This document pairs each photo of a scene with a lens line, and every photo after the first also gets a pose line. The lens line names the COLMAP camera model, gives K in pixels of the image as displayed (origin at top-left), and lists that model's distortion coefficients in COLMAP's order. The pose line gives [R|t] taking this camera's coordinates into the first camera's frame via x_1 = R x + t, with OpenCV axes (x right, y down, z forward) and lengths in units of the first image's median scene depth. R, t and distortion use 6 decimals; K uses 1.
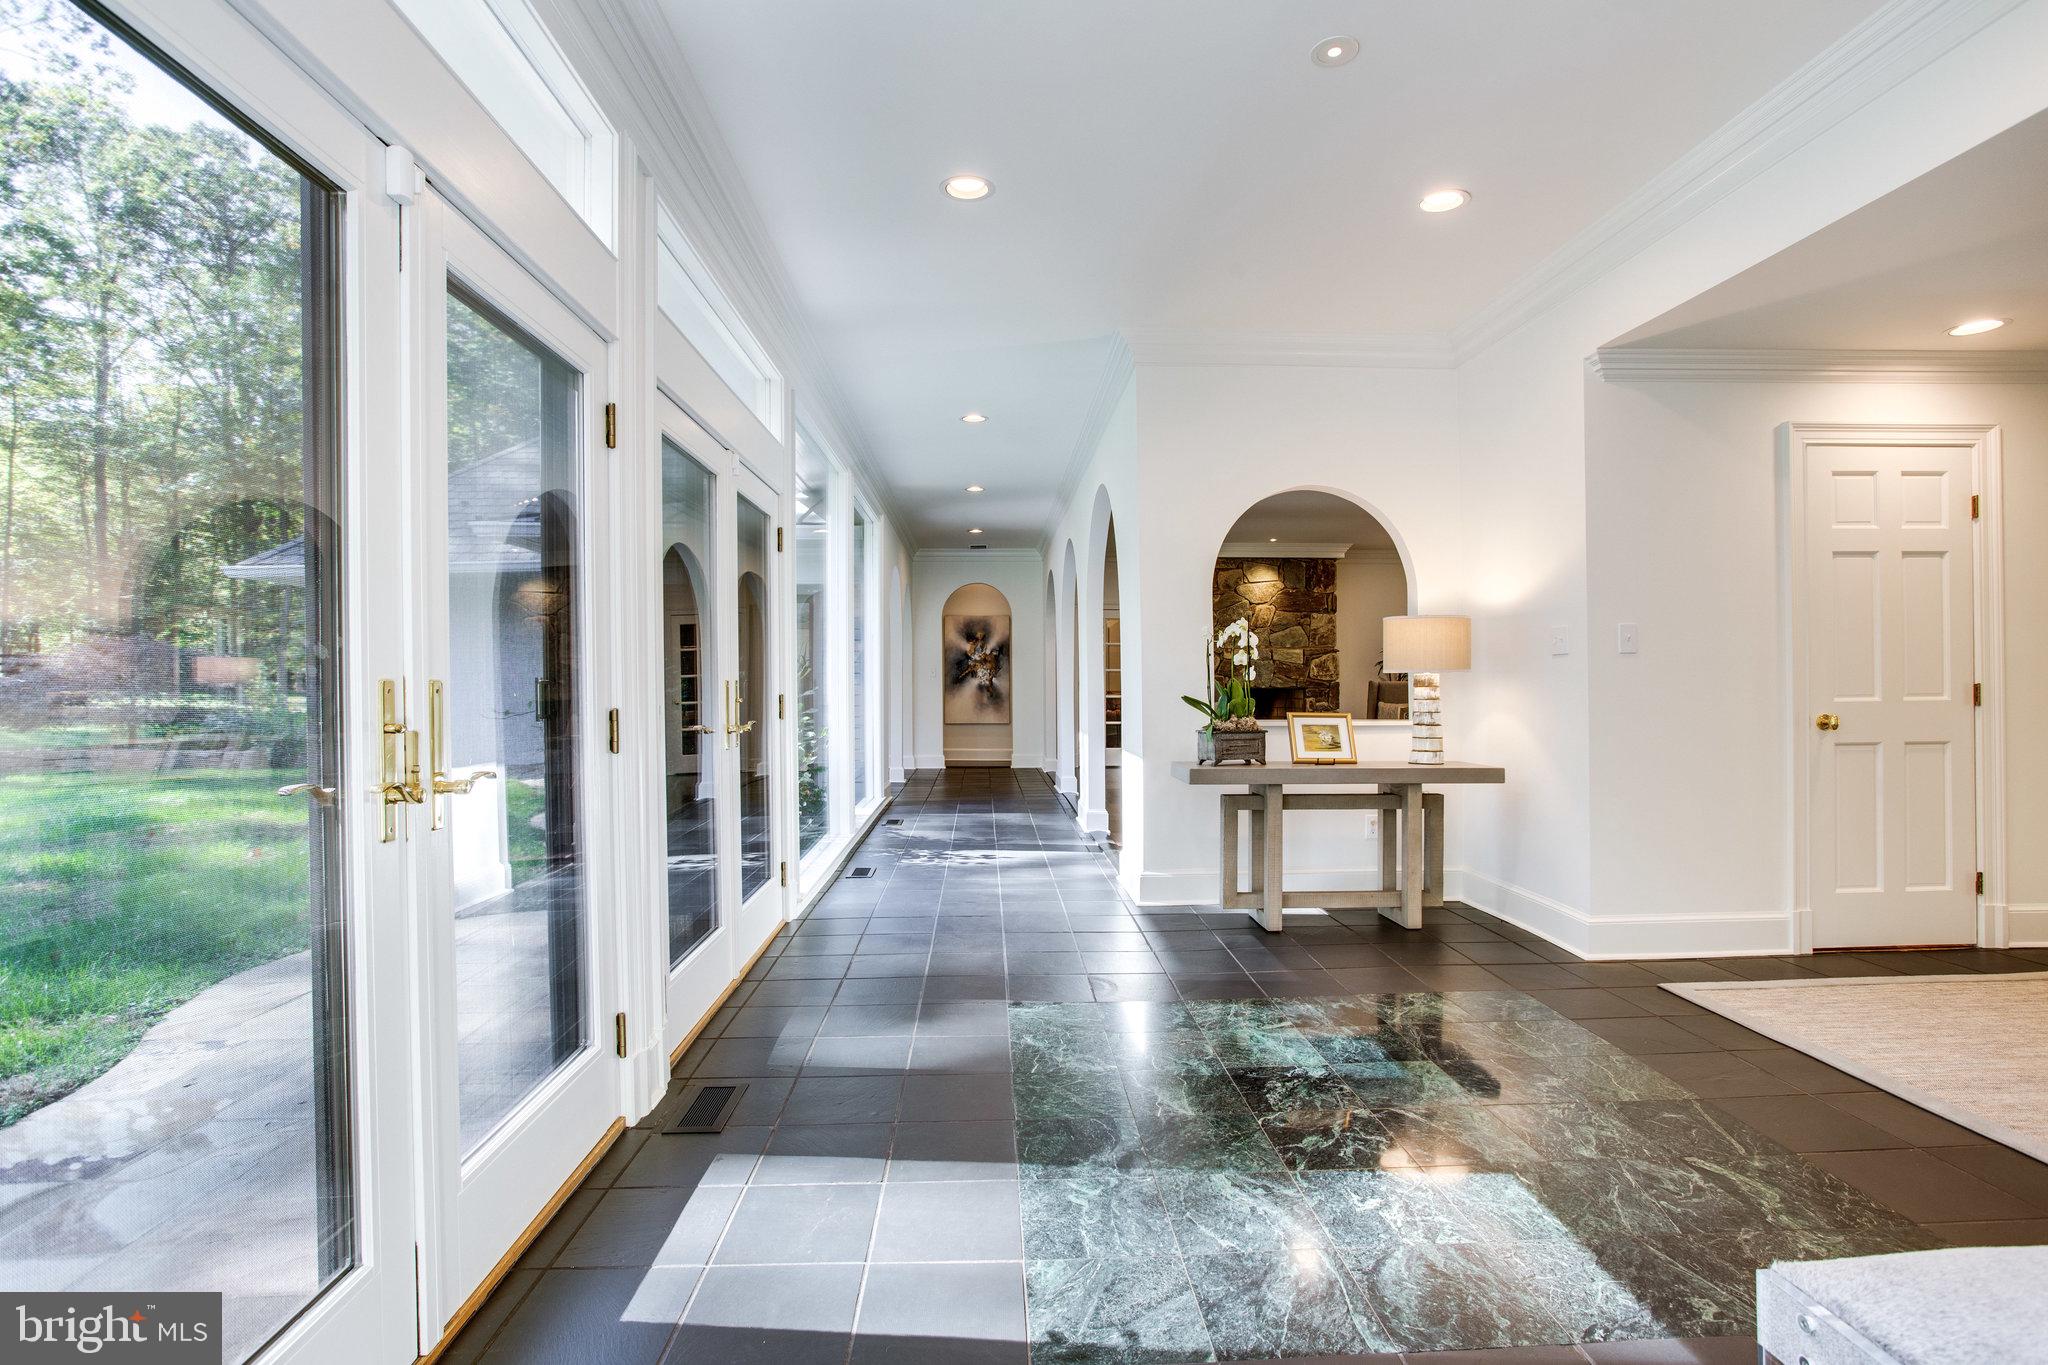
lens RADIAL K [[1020.9, 0, 1024.0], [0, 1020.9, 682.5], [0, 0, 1]] dist [-0.048873, 0.029296]
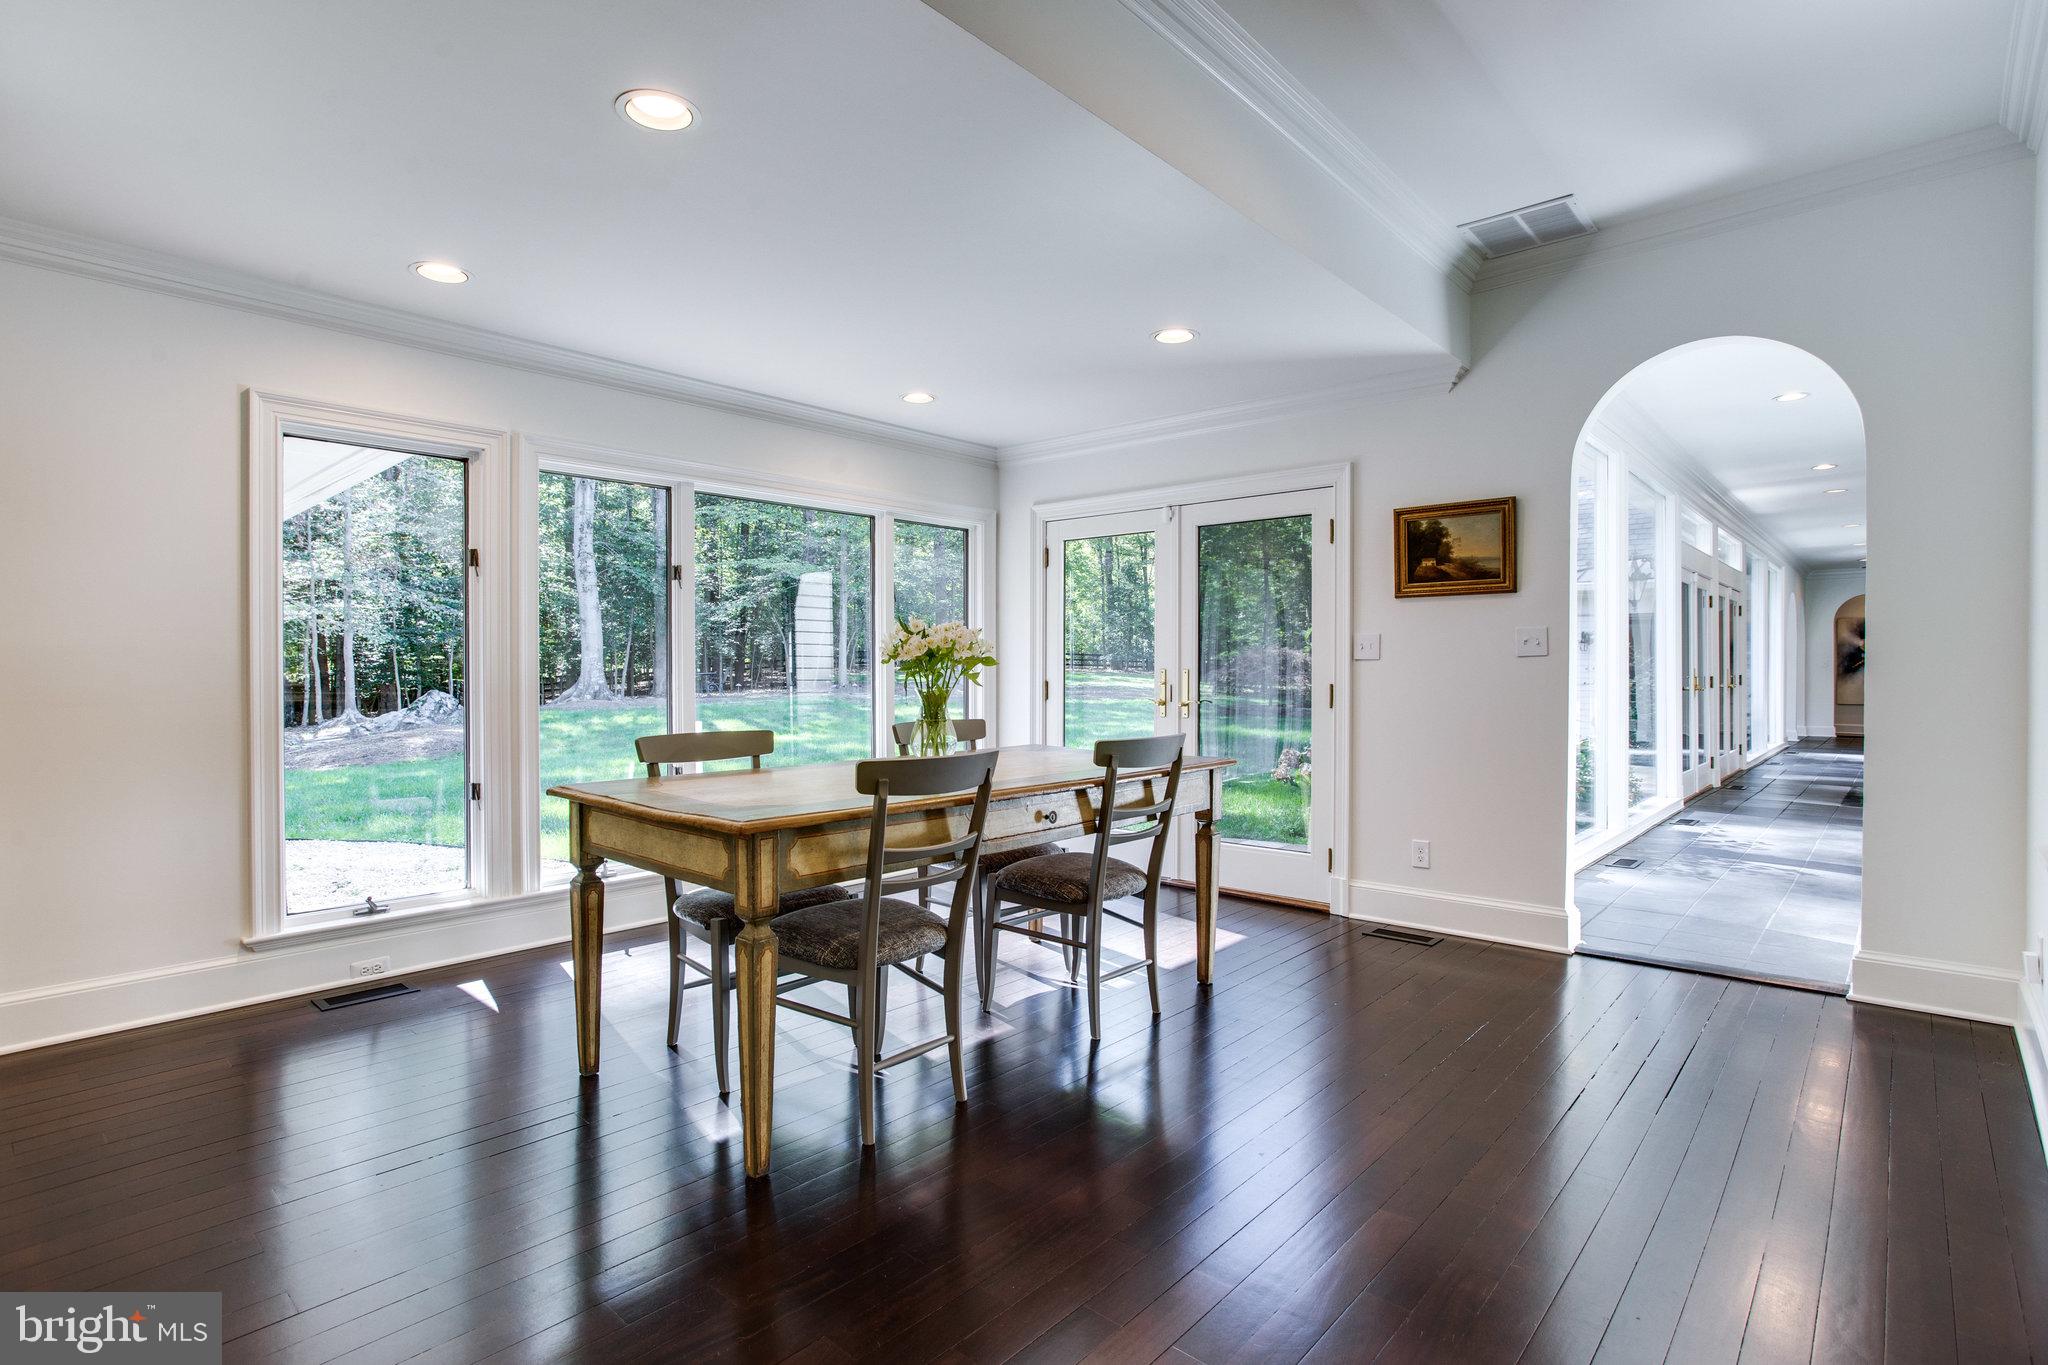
lens RADIAL K [[1020.9, 0, 1024.0], [0, 1020.9, 682.5], [0, 0, 1]] dist [-0.048873, 0.029296]
pose [[0.720033, 0.006898, -0.693905, 0.186689], [-0.000833, 0.999958, 0.009077, 0.009194], [0.693939, -0.005958, 0.720009, -1.895546]]
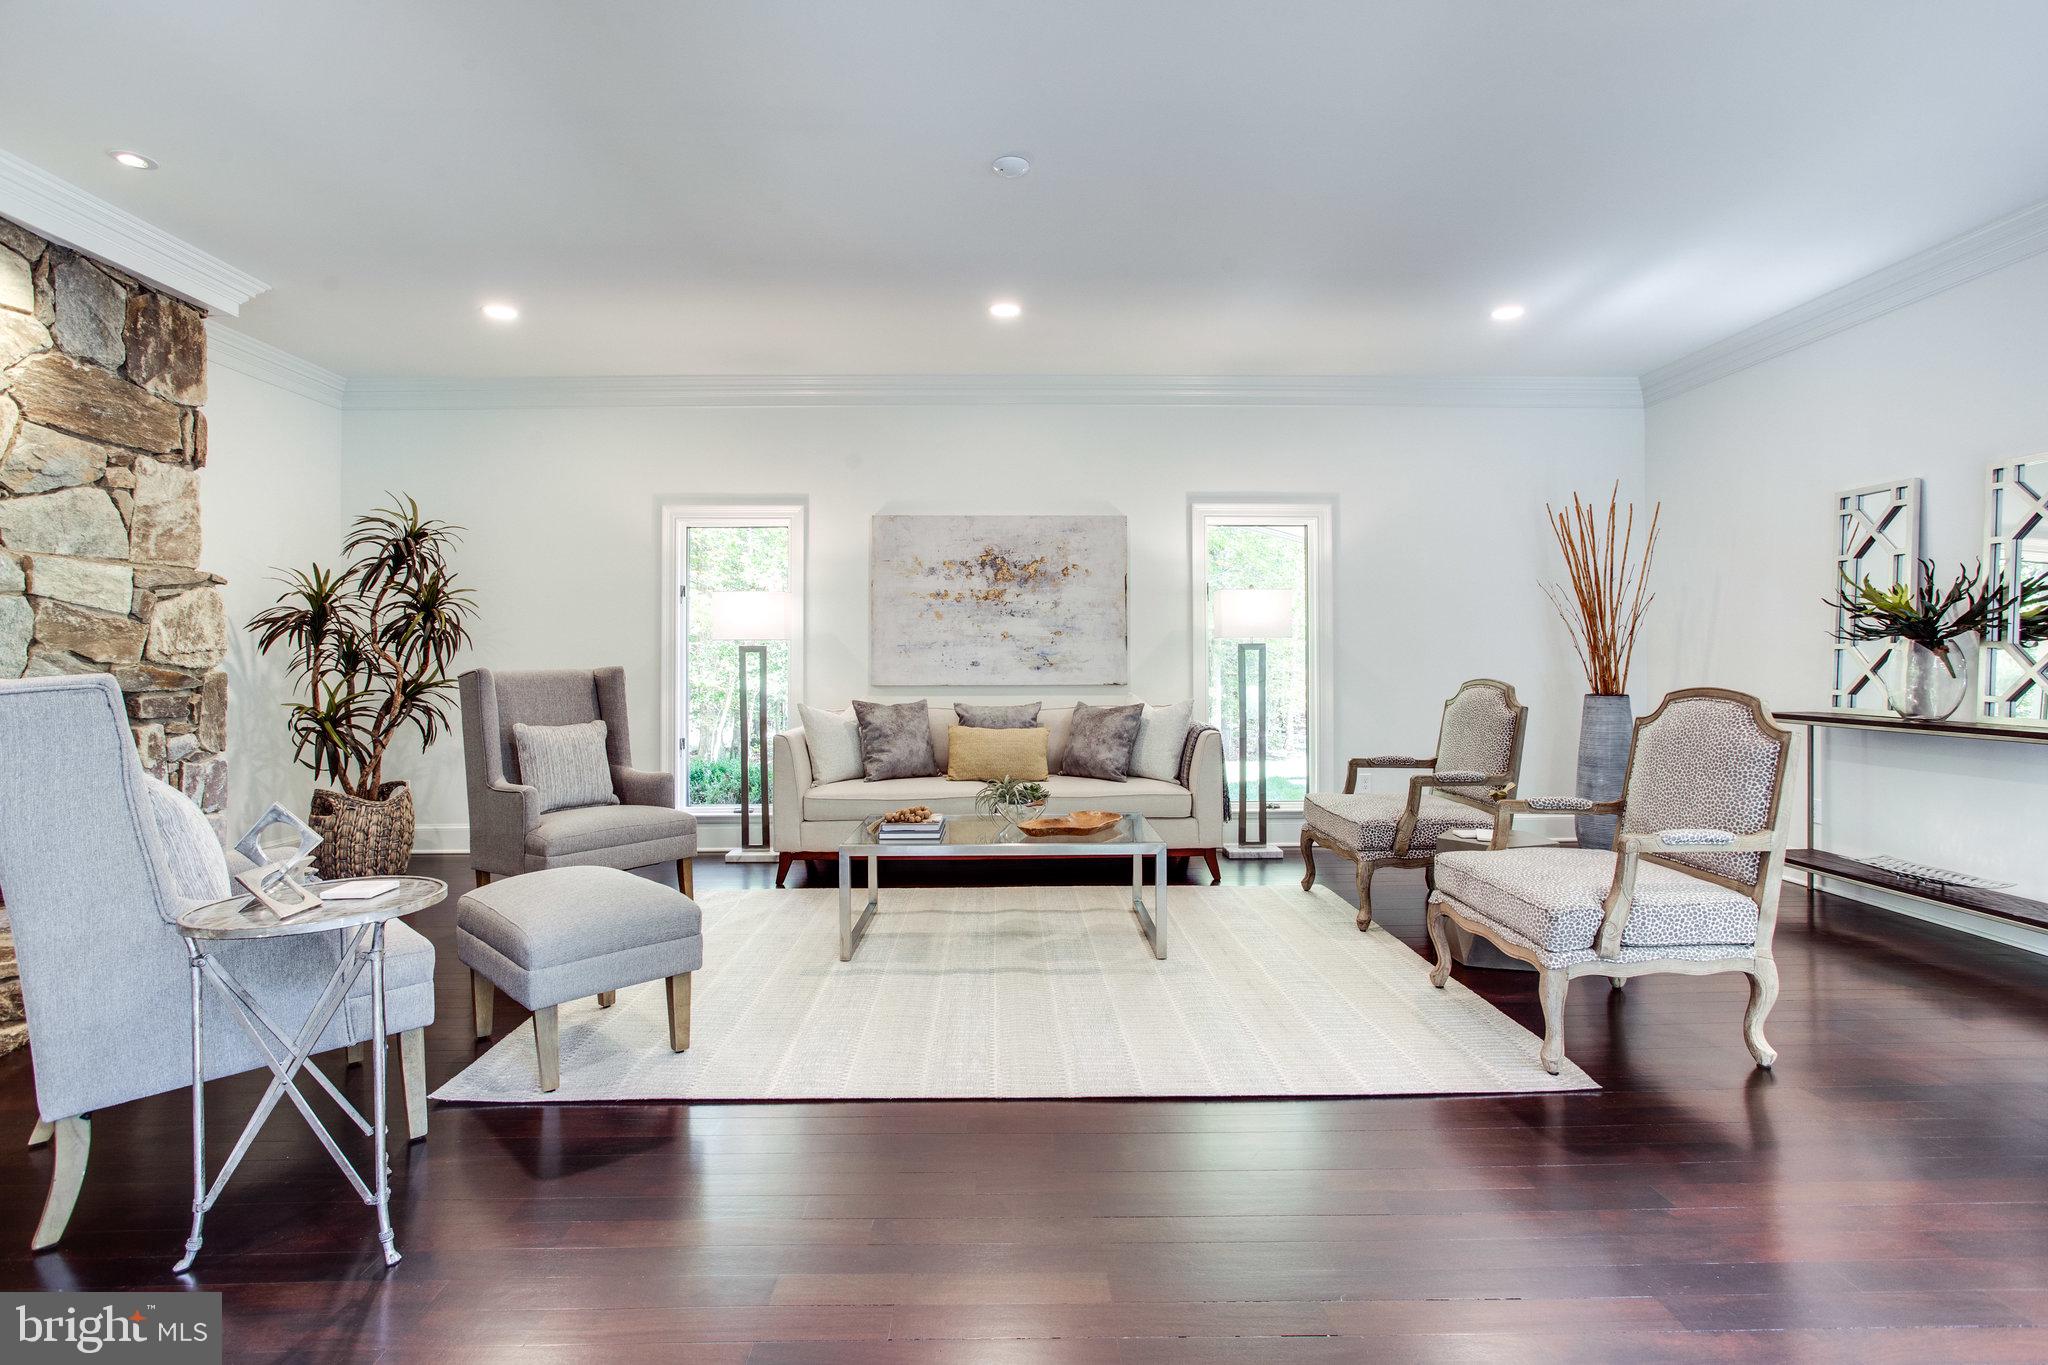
lens RADIAL K [[1002.3, 0, 1016.8], [0, 1002.3, 658.3], [0, 0, 1]] dist [-0.002954, 0.000821]
pose [[0.039278, 0.006515, 0.999207, -0.041921], [0.004409, 0.999968, -0.006693, -0.005862], [-0.999219, 0.004668, 0.039248, 2.000118]]
